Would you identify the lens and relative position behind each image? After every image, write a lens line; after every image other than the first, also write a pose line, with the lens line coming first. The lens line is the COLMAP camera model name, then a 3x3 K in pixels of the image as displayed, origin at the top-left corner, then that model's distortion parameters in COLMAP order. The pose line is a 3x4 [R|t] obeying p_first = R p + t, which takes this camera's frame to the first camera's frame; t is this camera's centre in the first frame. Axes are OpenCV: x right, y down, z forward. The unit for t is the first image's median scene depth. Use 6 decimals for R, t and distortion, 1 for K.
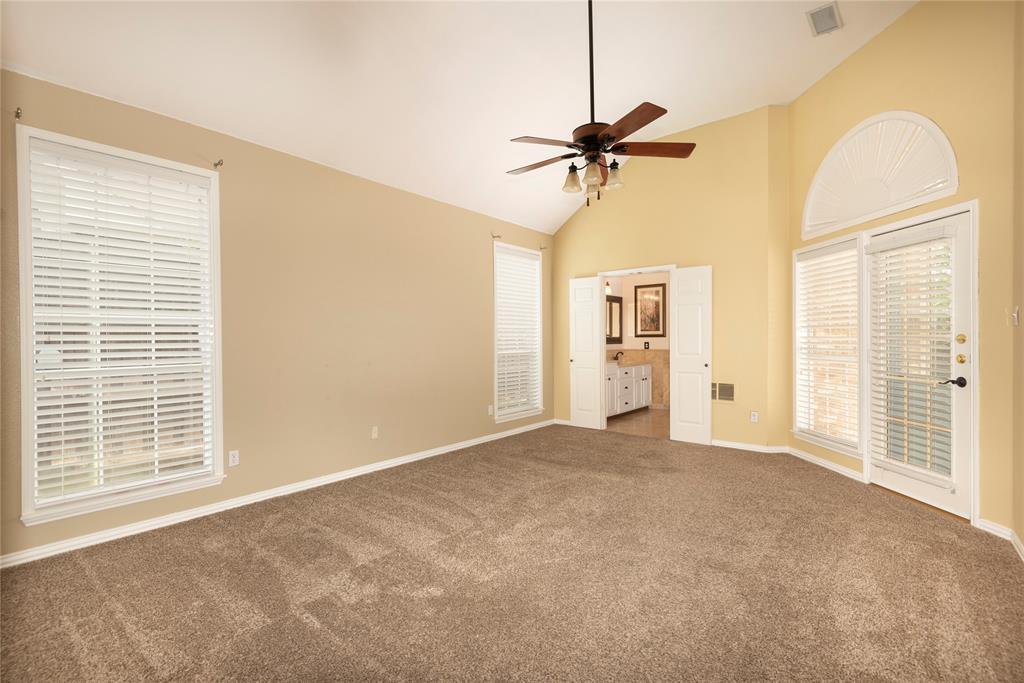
lens RADIAL K [[461.7, 0, 512.4], [0, 461.7, 343.7], [0, 0, 1]] dist [0.023323, -0.012847]
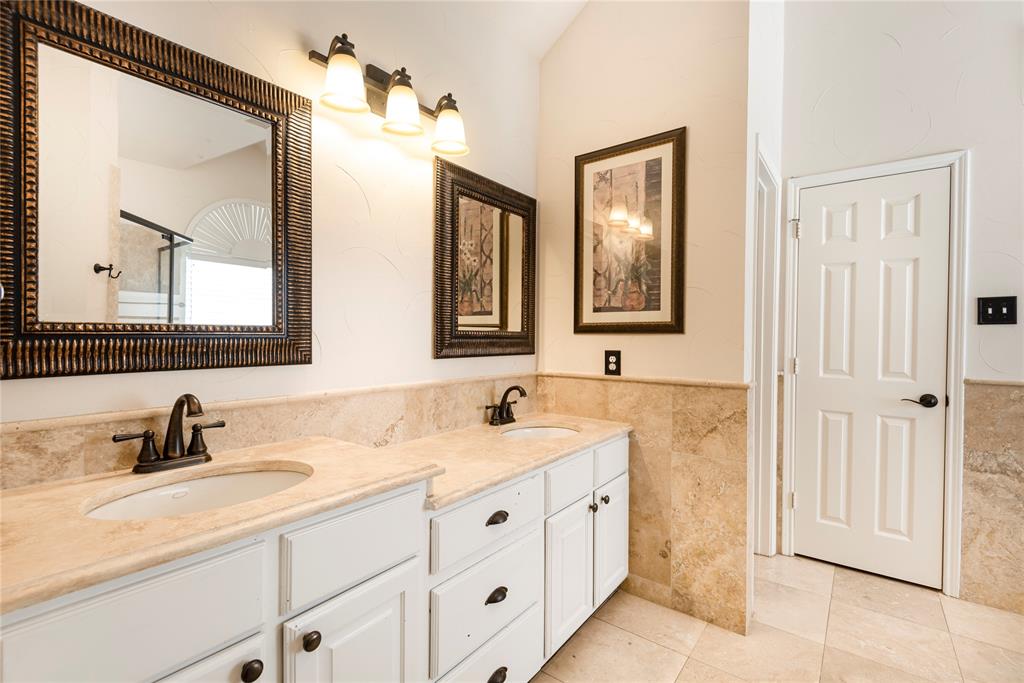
lens RADIAL K [[461.7, 0, 510.4], [0, 461.7, 344.2], [0, 0, 1]] dist [0.023323, -0.012847]
pose [[0.999589, 0.005835, 0.028071, 0.219692], [-0.006181, 0.999906, 0.012255, -0.010448], [-0.027997, -0.012423, 0.999531, 0.720014]]
